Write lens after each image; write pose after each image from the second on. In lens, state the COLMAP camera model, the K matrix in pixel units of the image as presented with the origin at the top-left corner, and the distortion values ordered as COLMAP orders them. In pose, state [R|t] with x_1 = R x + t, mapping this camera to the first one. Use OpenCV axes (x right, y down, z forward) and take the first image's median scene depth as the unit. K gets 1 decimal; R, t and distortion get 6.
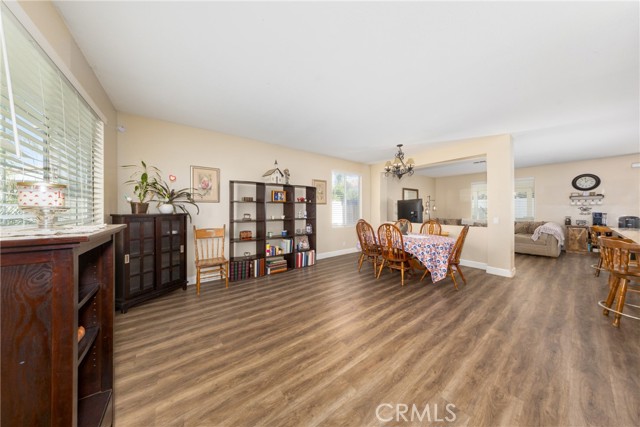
lens RADIAL K [[189.2, 0, 301.3], [0, 189.2, 209.8], [0, 0, 1]] dist [-0.004575, -0.000082]
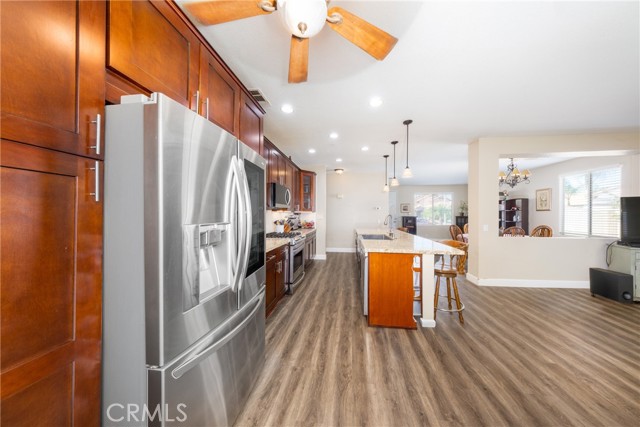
lens RADIAL K [[187.2, 0, 321.6], [0, 187.2, 215.1], [0, 0, 1]] dist [-0.001248, -0.000091]
pose [[-0.681652, 0.007495, -0.731638, 2.760803], [-0.002293, 0.999921, 0.012380, -0.023006], [0.731673, 0.010117, -0.681581, 1.229921]]
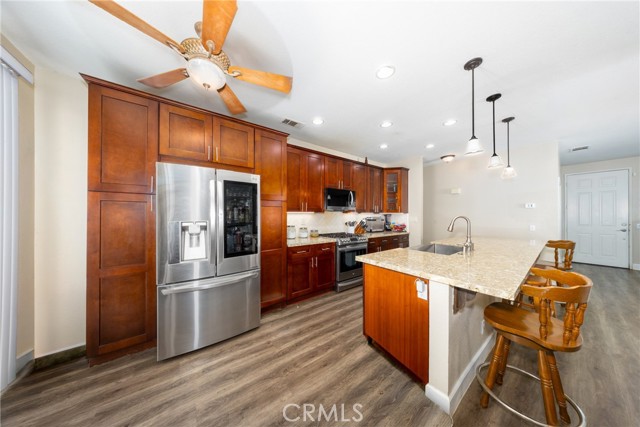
lens RADIAL K [[179.6, 0, 314.5], [0, 179.6, 215.1], [0, 0, 1]] dist [0.000692, 0.000005]
pose [[-0.999861, 0.008037, -0.014603, 2.235657], [0.008008, 0.999966, 0.002052, -0.022193], [0.014619, 0.001935, -0.999891, 1.459079]]
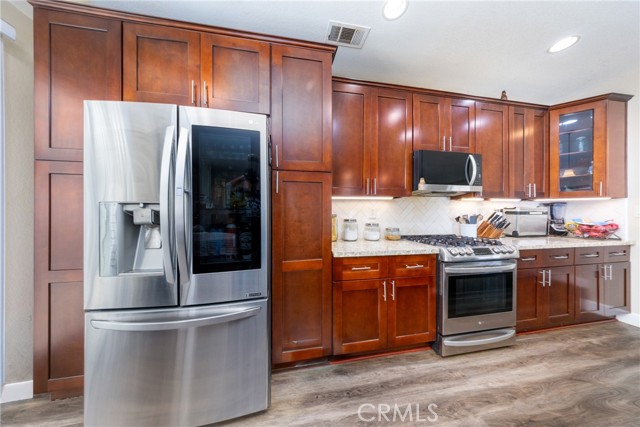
lens RADIAL K [[185.2, 0, 316.9], [0, 185.2, 212.6], [0, 0, 1]] dist [-0.000589, -0.000117]
pose [[-0.913393, 0.008325, 0.406994, 2.193917], [0.008568, 0.999963, -0.001223, 0.019336], [-0.406989, 0.002370, -0.913430, 1.017311]]
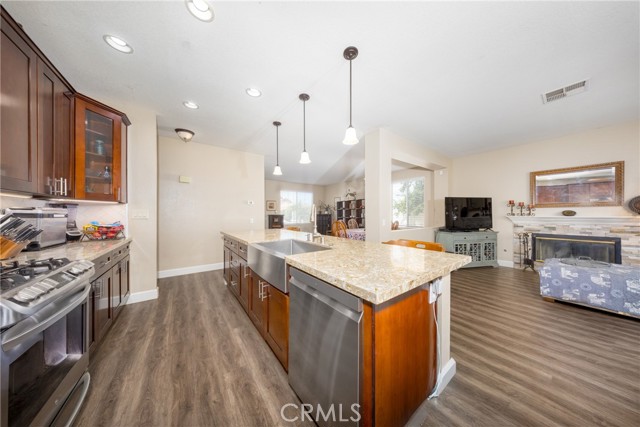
lens RADIAL K [[187.2, 0, 321.6], [0, 187.2, 215.1], [0, 0, 1]] dist [-0.001248, -0.000091]
pose [[0.035030, 0.005865, -0.999369, 2.322817], [-0.003020, 0.999979, 0.005763, 0.020000], [0.999382, 0.002816, 0.035047, 0.767423]]
